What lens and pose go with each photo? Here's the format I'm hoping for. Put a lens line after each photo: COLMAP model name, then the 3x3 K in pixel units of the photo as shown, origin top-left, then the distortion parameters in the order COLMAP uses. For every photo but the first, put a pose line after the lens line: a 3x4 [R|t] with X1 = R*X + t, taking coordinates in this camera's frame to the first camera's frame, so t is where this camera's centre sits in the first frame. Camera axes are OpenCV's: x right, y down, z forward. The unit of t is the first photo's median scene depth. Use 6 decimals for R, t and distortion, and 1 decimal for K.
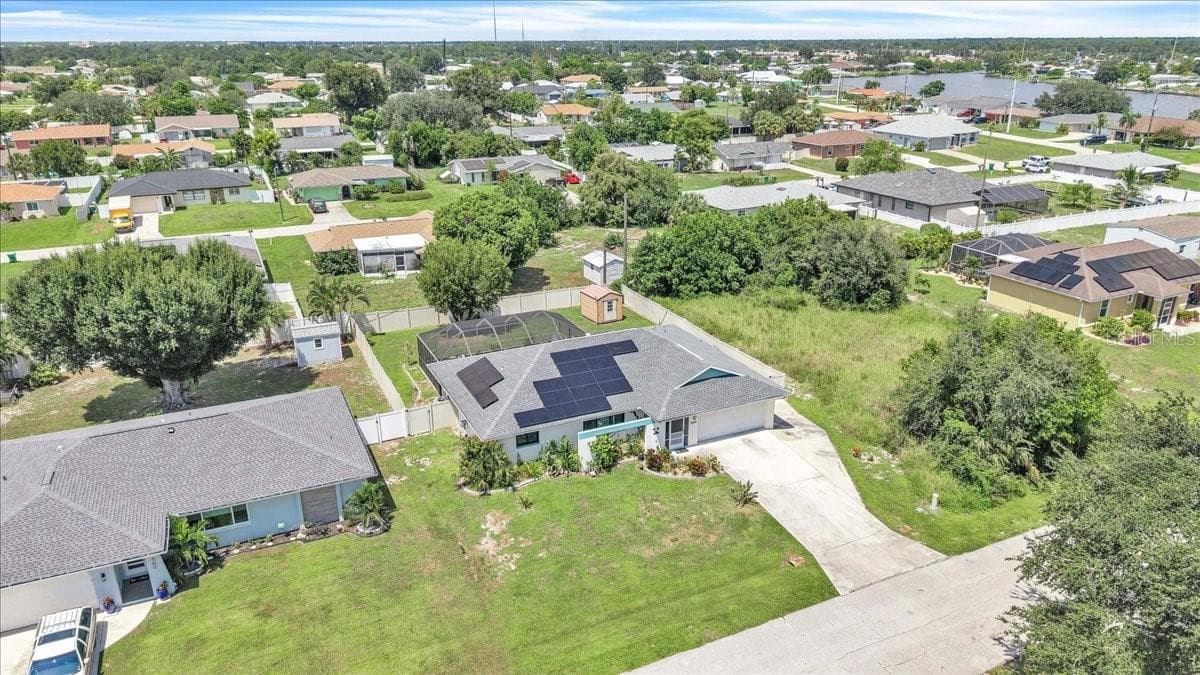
lens RADIAL K [[807.4, 0, 604.8], [0, 807.4, 344.3], [0, 0, 1]] dist [0.035204, -0.040604]
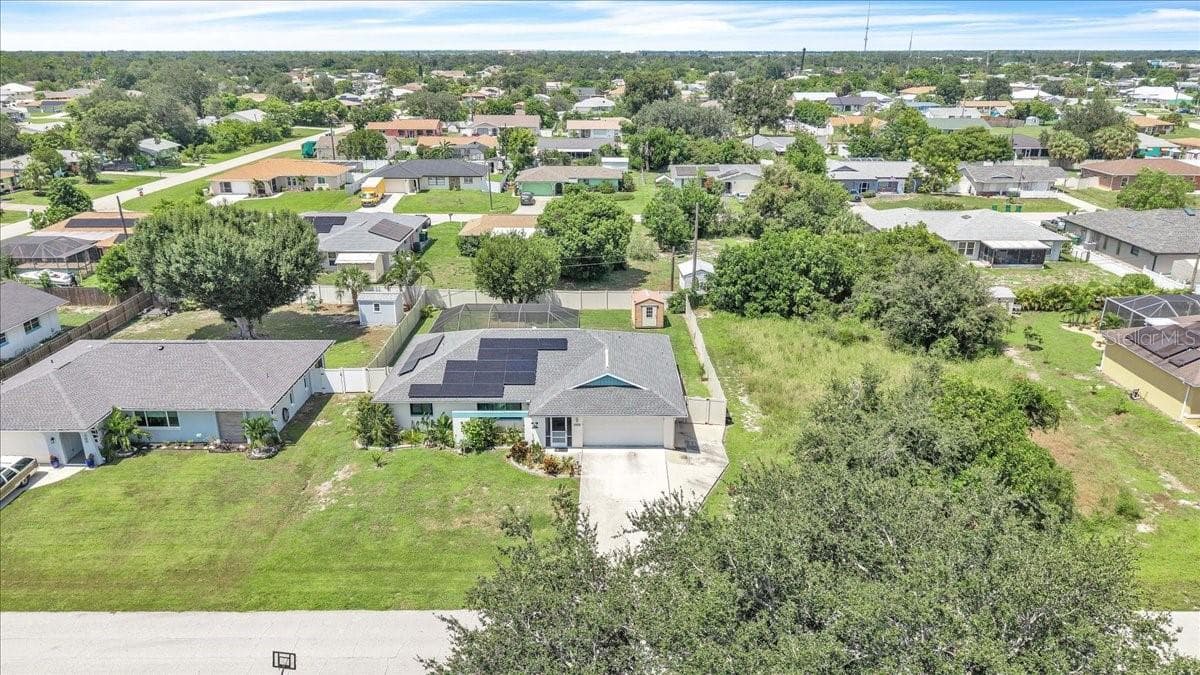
lens RADIAL K [[807.4, 0, 609.0], [0, 807.4, 345.2], [0, 0, 1]] dist [0.035204, -0.040604]
pose [[0.905754, 0.148530, -0.396925, 0.341149], [-0.152352, 0.988080, 0.022086, -0.019618], [0.395474, 0.040467, 0.917585, 0.052265]]
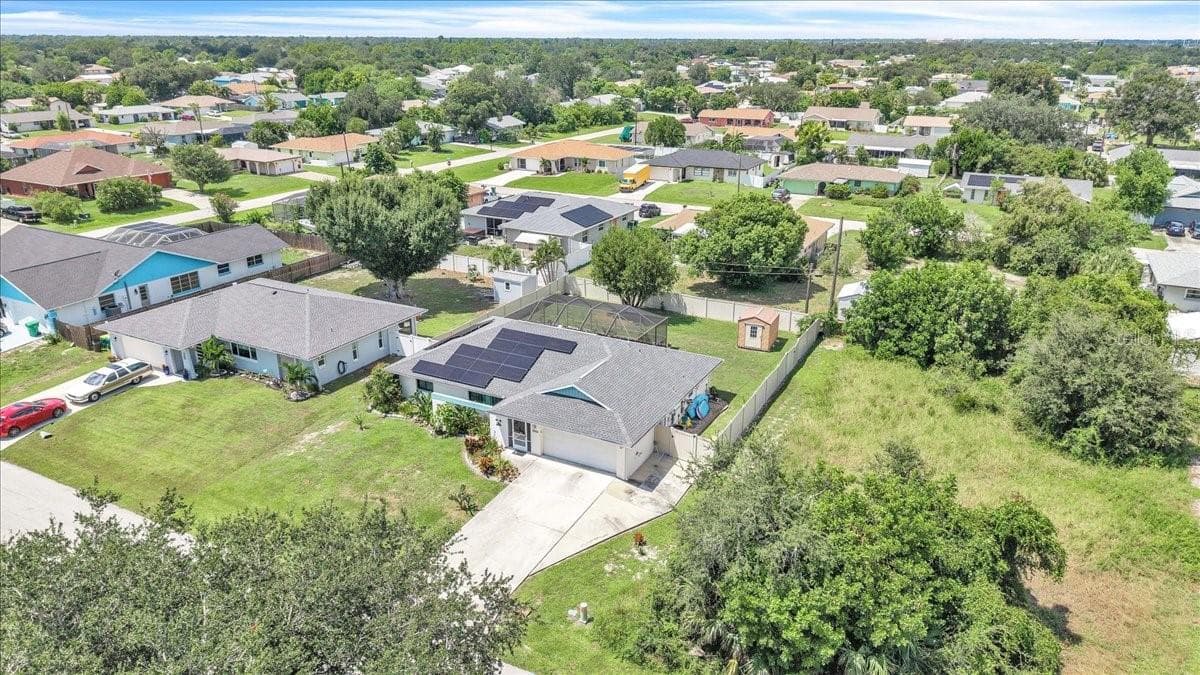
lens RADIAL K [[807.4, 0, 609.4], [0, 807.4, 357.3], [0, 0, 1]] dist [0.035204, -0.040604]
pose [[0.601619, 0.298895, -0.740754, 0.549401], [-0.286780, 0.946348, 0.148938, -0.101717], [0.745528, 0.122830, 0.655058, 0.266468]]
